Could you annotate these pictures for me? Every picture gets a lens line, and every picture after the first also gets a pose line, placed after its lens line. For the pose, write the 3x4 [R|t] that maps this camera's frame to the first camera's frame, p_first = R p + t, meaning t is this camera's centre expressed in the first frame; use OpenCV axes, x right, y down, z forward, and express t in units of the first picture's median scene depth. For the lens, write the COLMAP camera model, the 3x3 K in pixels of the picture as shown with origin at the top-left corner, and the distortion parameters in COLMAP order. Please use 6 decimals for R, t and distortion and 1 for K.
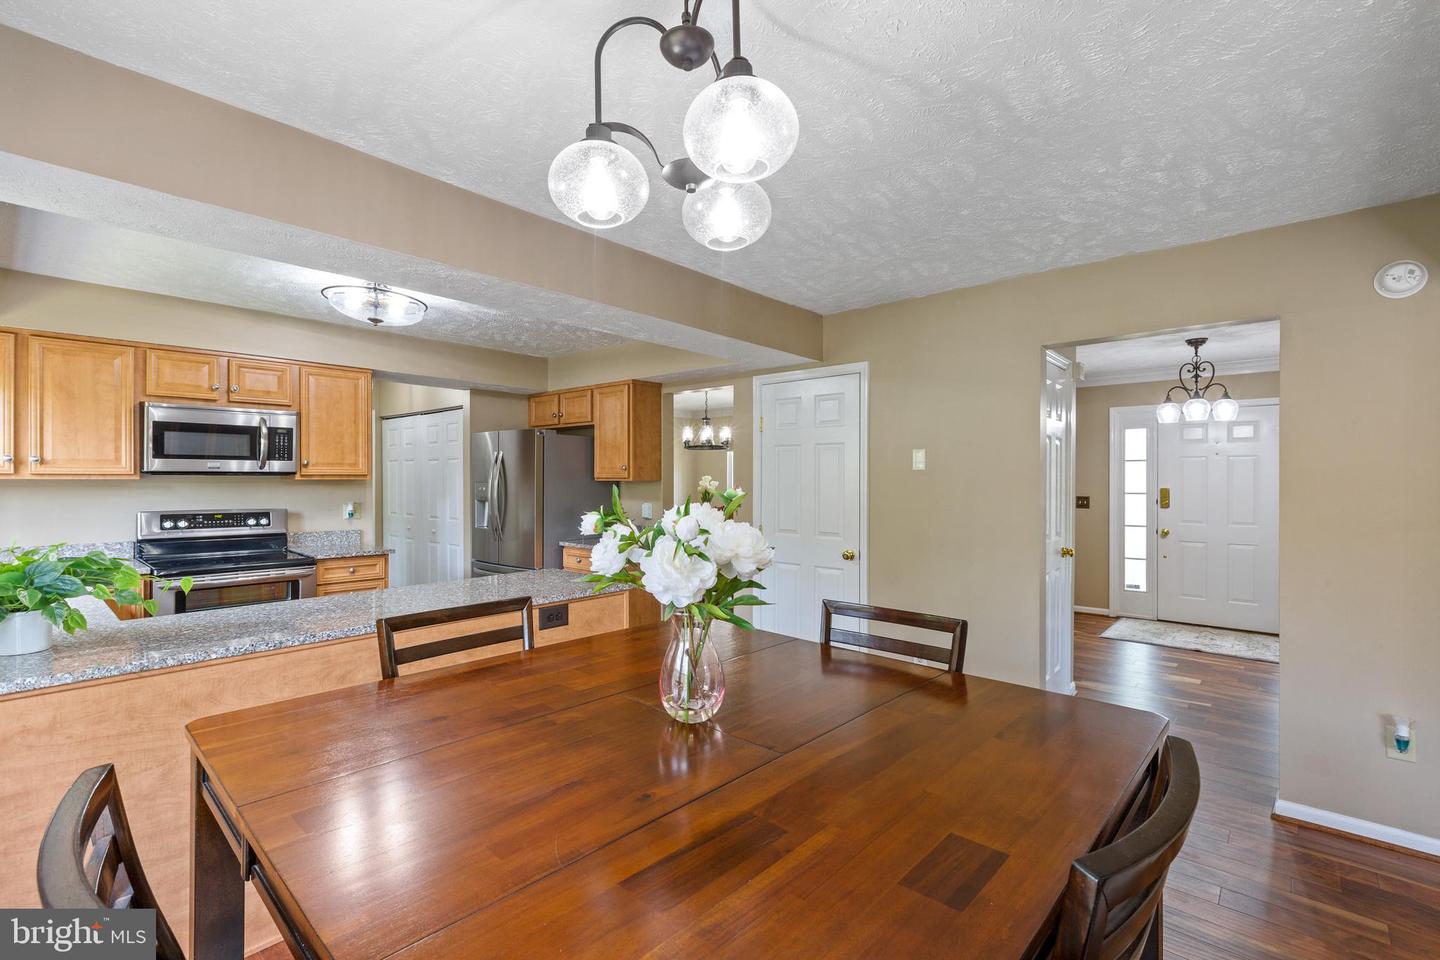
lens RADIAL K [[649.1, 0, 719.6], [0, 649.1, 483.8], [0, 0, 1]] dist [0.005970, -0.001262]
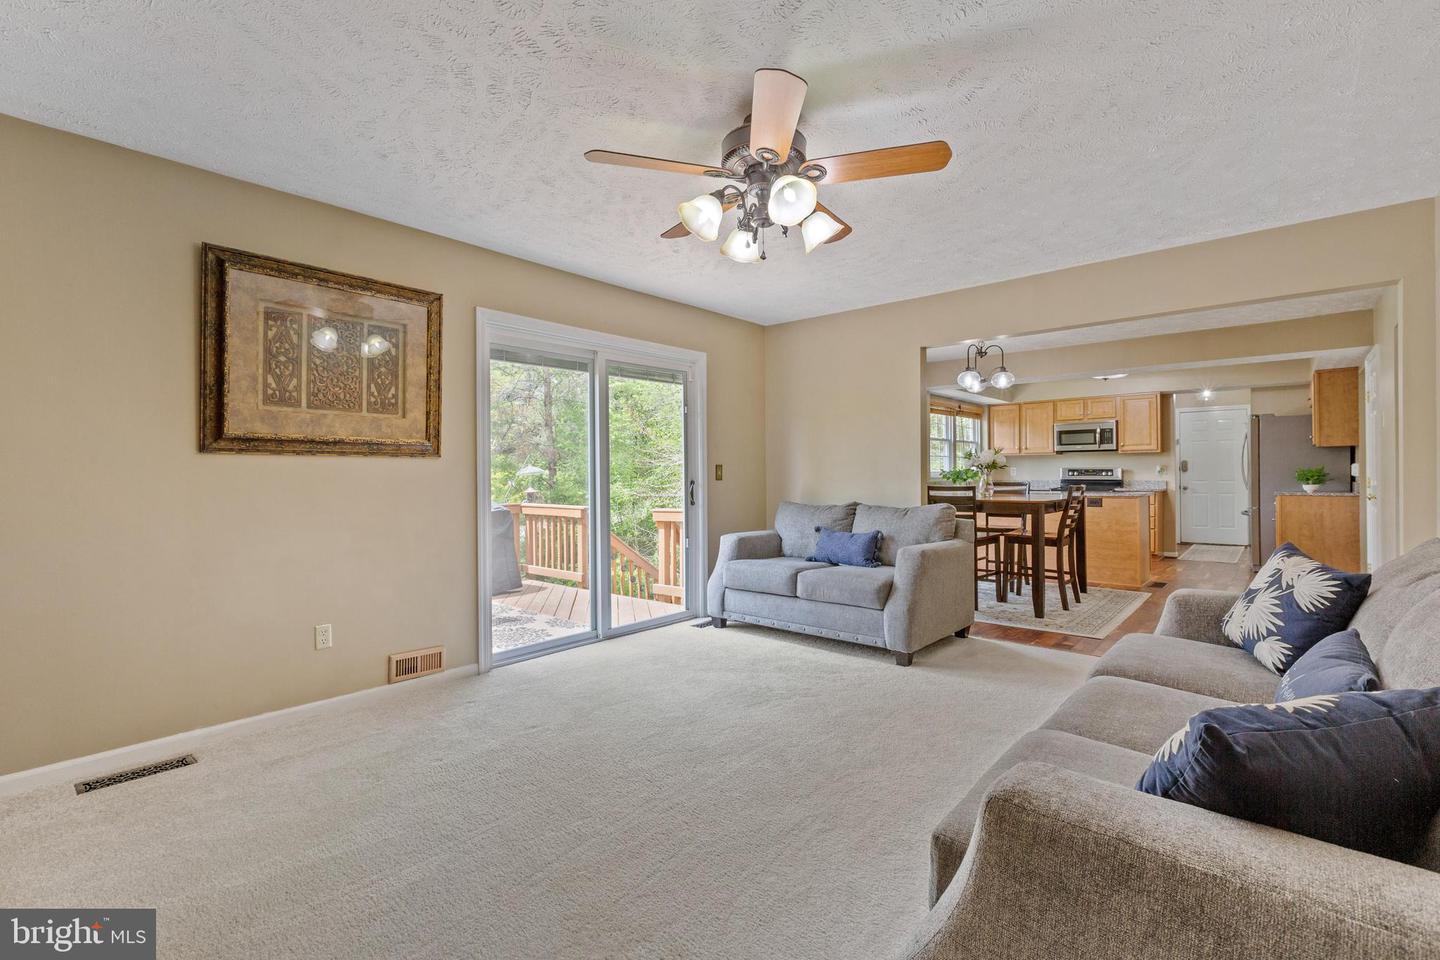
lens RADIAL K [[649.1, 0, 722.9], [0, 649.1, 468.7], [0, 0, 1]] dist [0.005970, -0.001262]
pose [[0.012392, -0.007831, -0.999893, 1.446397], [0.005087, 0.999957, -0.007769, 0.054942], [0.999910, -0.004990, 0.012432, -0.275182]]
